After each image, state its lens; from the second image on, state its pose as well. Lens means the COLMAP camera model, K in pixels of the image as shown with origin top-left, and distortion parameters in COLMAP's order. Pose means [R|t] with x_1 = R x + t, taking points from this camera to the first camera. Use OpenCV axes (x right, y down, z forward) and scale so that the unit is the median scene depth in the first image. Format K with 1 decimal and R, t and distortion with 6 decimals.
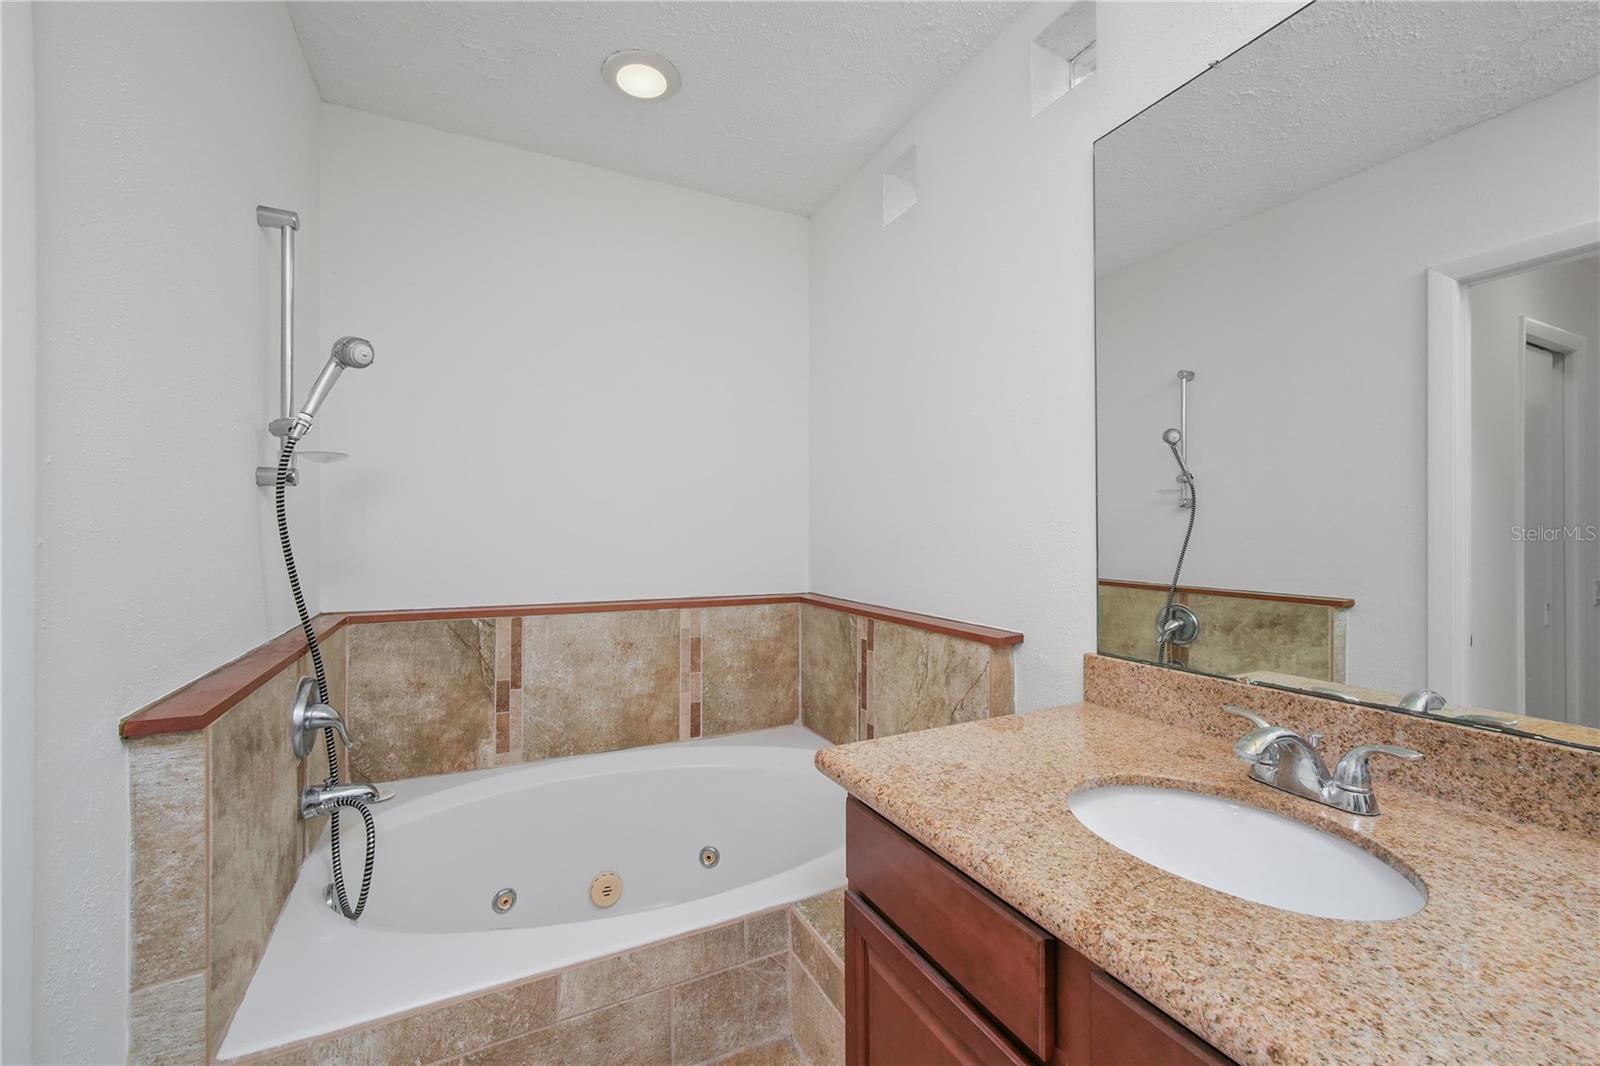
lens RADIAL K [[624.8, 0, 792.4], [0, 624.8, 529.7], [0, 0, 1]] dist [-0.002363, 0.000507]
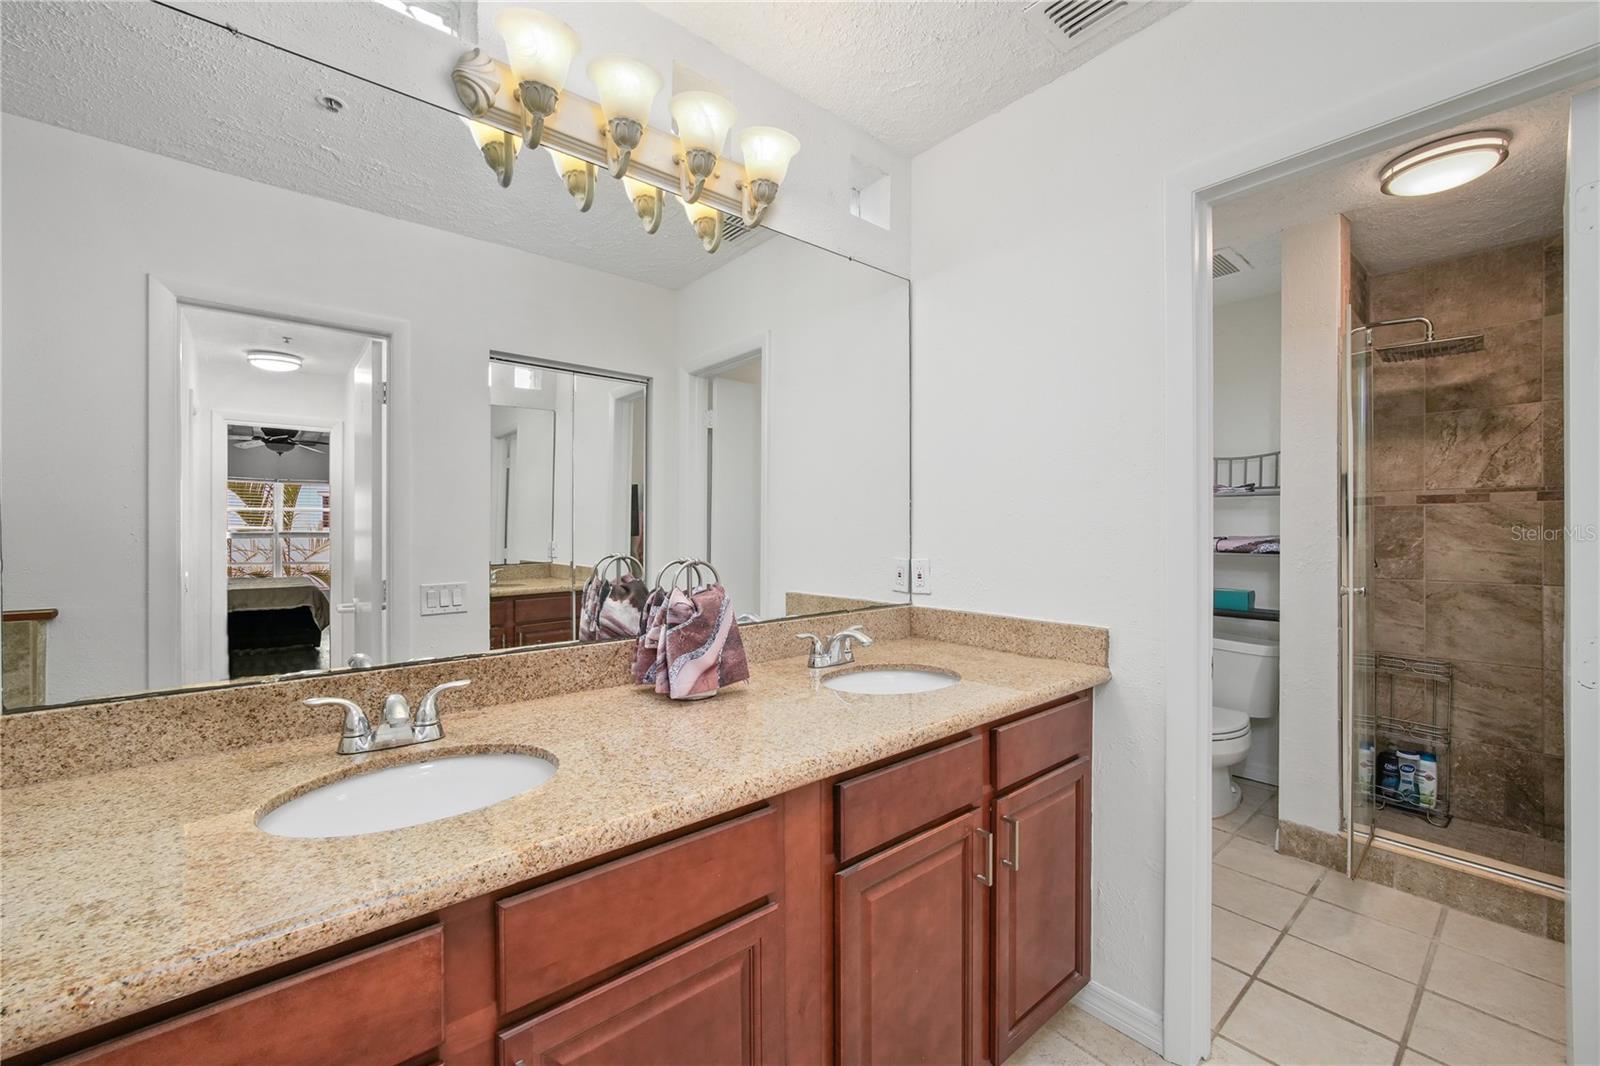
lens RADIAL K [[624.8, 0, 794.9], [0, 624.8, 530.4], [0, 0, 1]] dist [-0.002363, 0.000507]
pose [[-0.205774, 0.000025, 0.978600, -0.514235], [-0.000840, 1.000000, -0.000202, 0.000626], [-0.978599, -0.000863, -0.205774, 0.453912]]
